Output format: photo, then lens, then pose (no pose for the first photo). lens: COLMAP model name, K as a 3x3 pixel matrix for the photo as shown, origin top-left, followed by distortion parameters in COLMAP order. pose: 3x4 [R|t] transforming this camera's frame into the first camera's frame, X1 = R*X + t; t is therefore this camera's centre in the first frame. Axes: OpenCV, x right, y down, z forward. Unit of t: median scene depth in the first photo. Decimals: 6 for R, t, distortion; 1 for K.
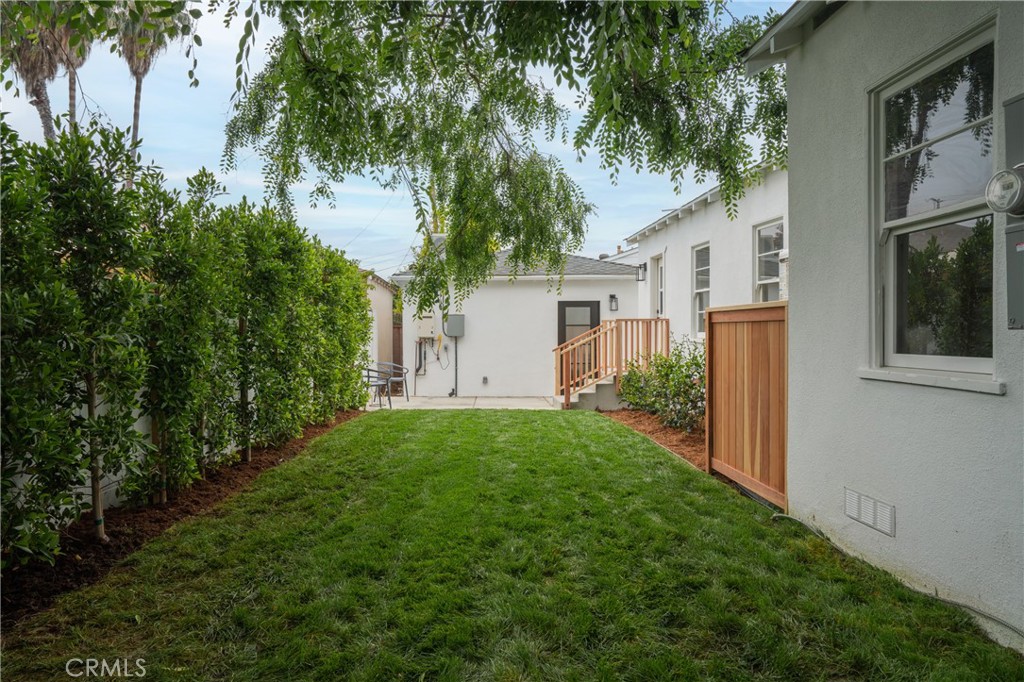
lens RADIAL K [[676.2, 0, 473.5], [0, 676.2, 329.9], [0, 0, 1]] dist [-0.021183, 0.048712]
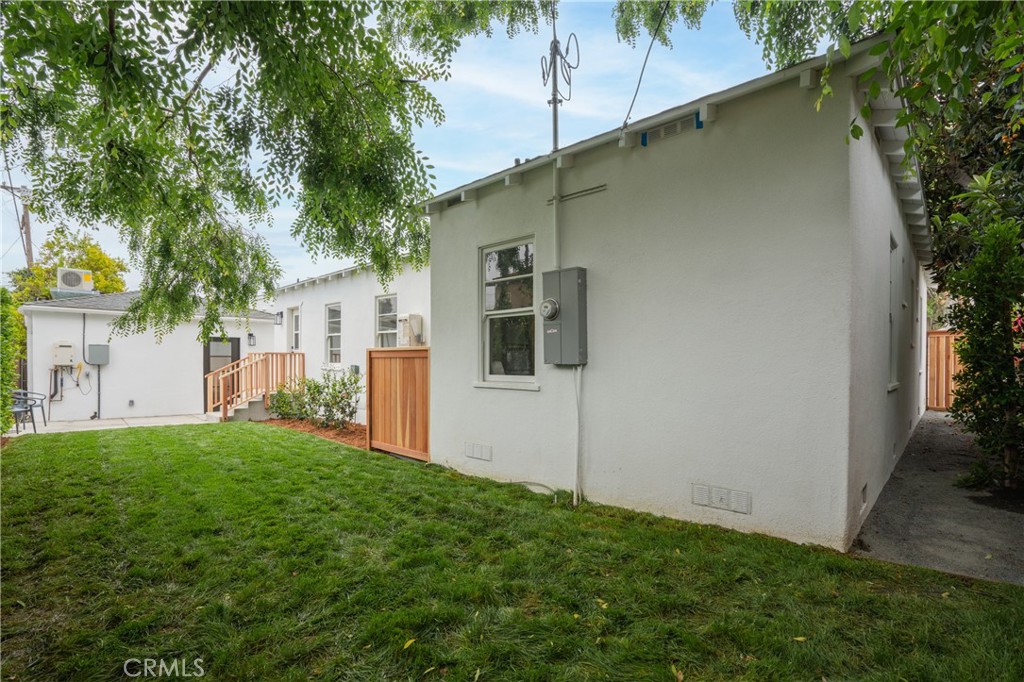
lens RADIAL K [[458.4, 0, 508.2], [0, 458.4, 351.7], [0, 0, 1]] dist [-0.002426, -0.000015]
pose [[0.758460, 0.024245, 0.651269, -0.223753], [-0.010832, 0.999639, -0.024599, -0.001572], [-0.651630, 0.011603, 0.758448, -0.102329]]
